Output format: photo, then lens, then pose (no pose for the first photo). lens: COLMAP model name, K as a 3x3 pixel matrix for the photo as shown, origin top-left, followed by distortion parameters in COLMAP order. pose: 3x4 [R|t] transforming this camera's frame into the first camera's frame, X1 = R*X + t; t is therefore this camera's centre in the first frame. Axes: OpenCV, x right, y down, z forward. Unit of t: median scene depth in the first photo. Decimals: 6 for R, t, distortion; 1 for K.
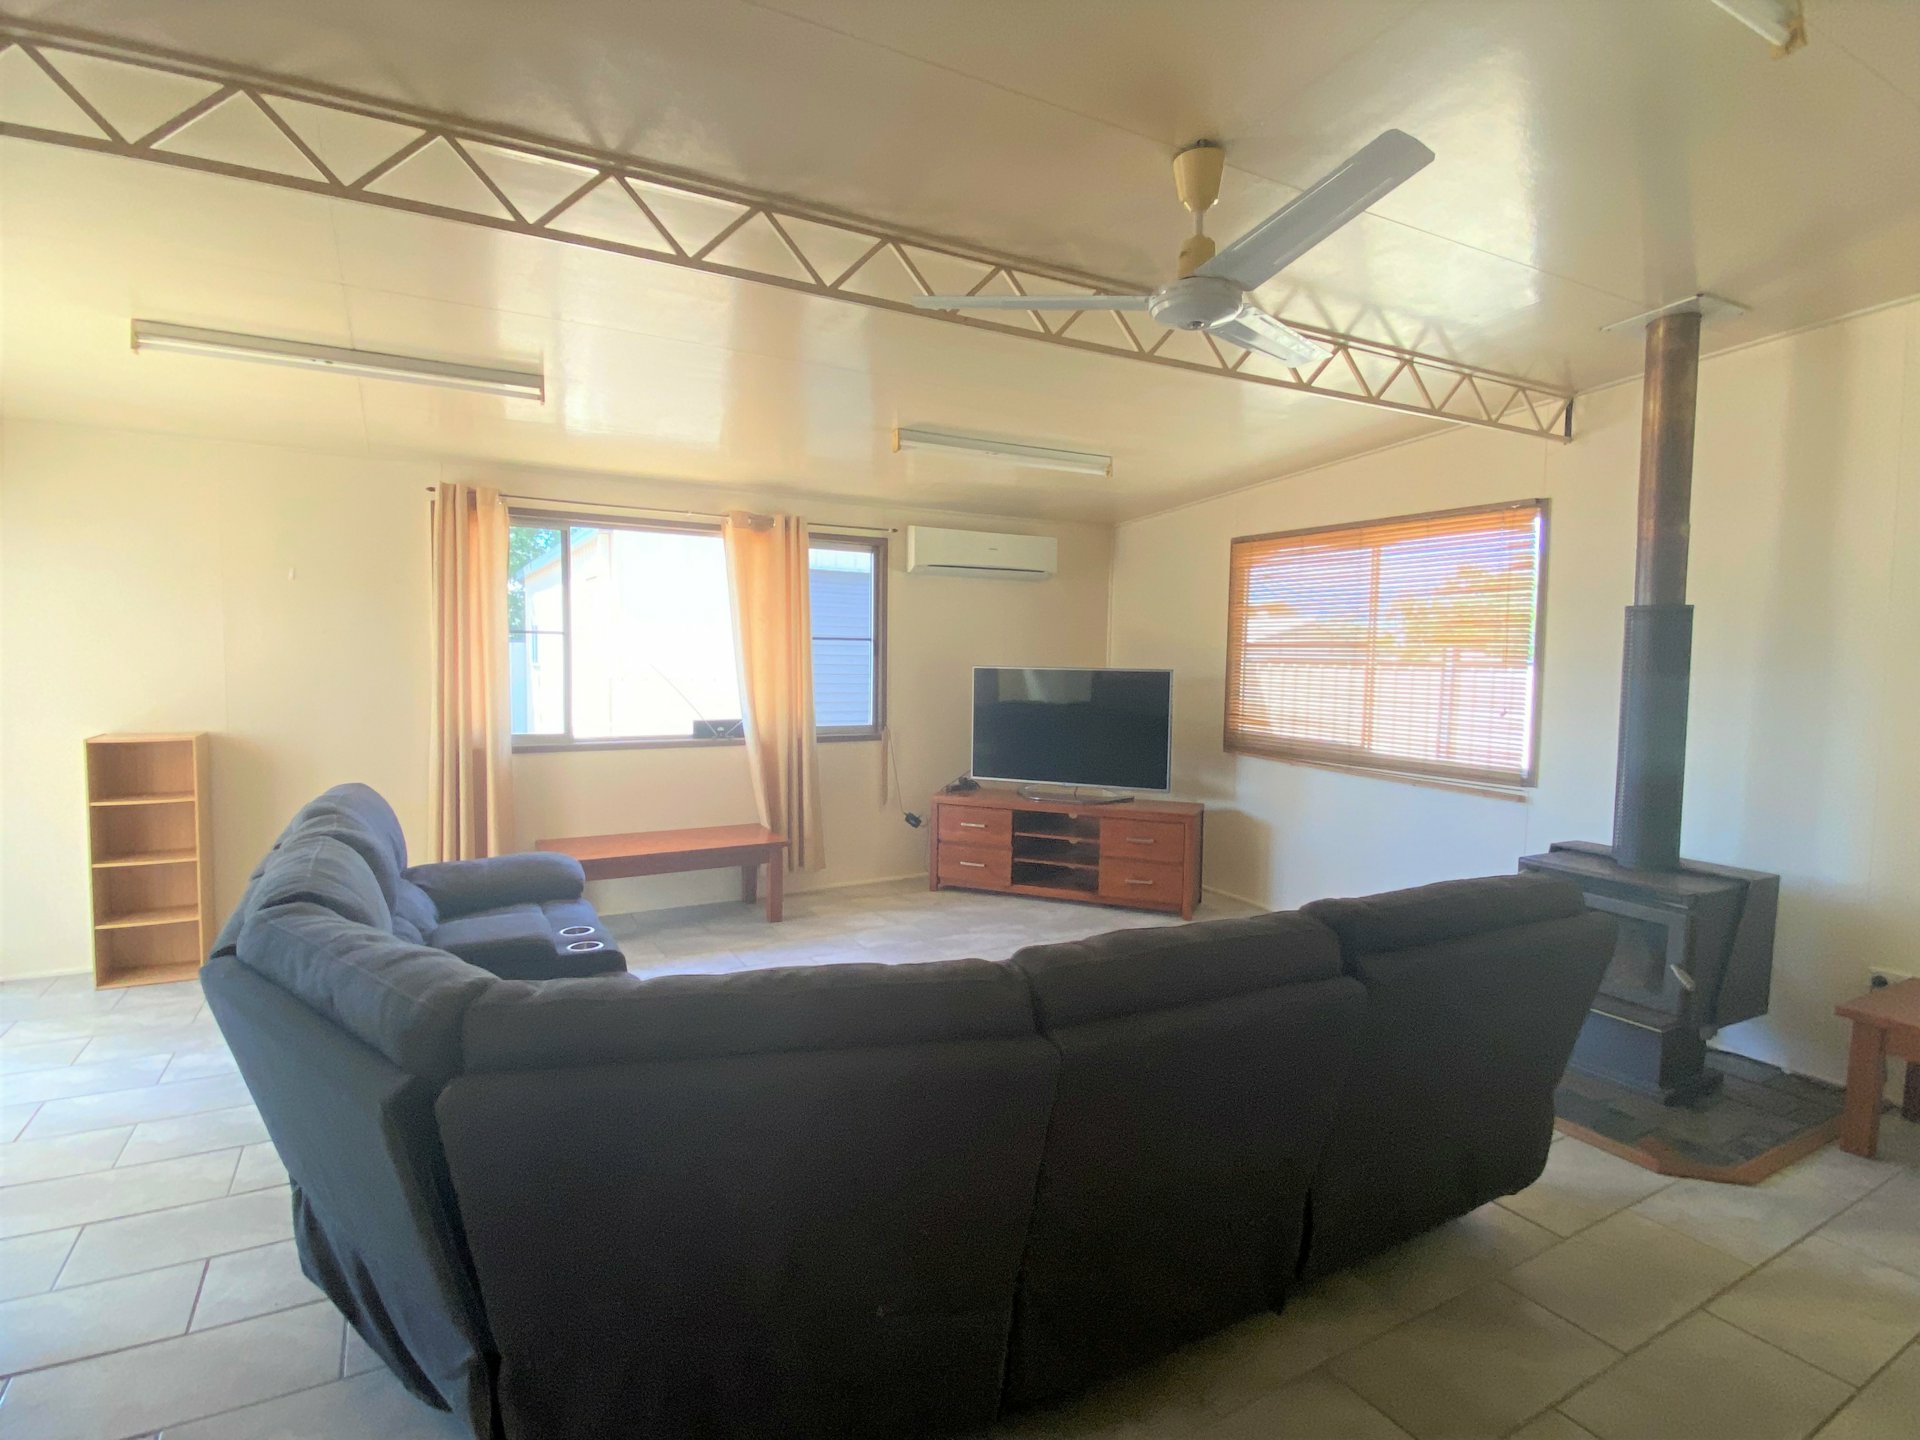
lens RADIAL K [[976.8, 0, 960.0], [0, 976.8, 720.0], [0, 0, 1]] dist [0.028657, 0.000022]
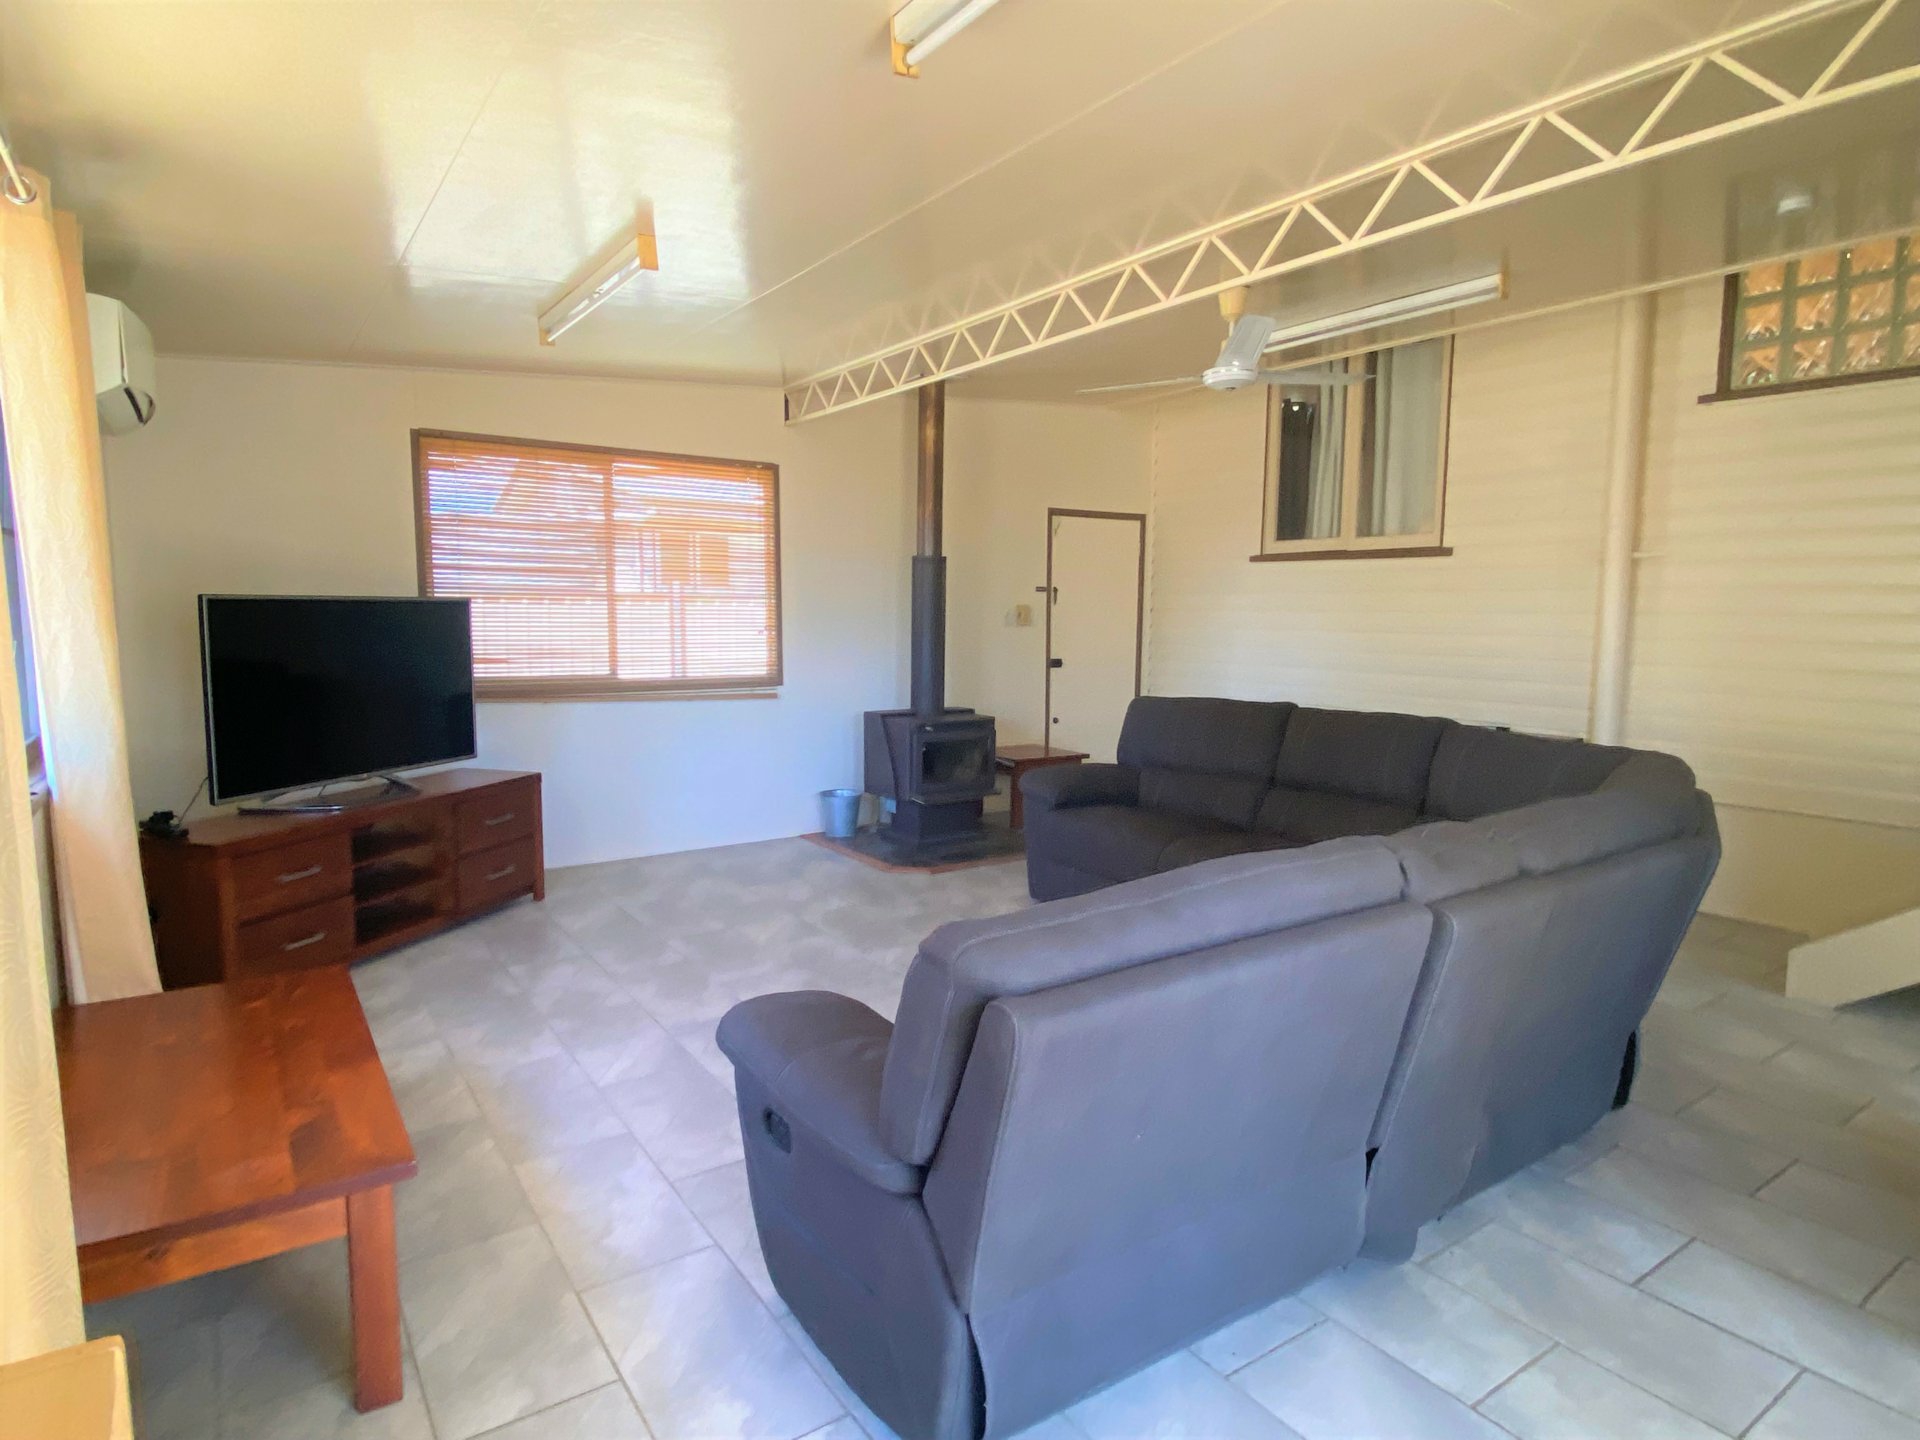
lens RADIAL K [[1068.1, 0, 960.0], [0, 1068.1, 720.0], [0, 0, 1]] dist [-0.000593, -0.000075]
pose [[-0.090763, -0.122227, 0.988343, -0.747280], [0.060087, 0.989959, 0.127945, -0.047608], [-0.994058, 0.070999, -0.082508, 0.773848]]
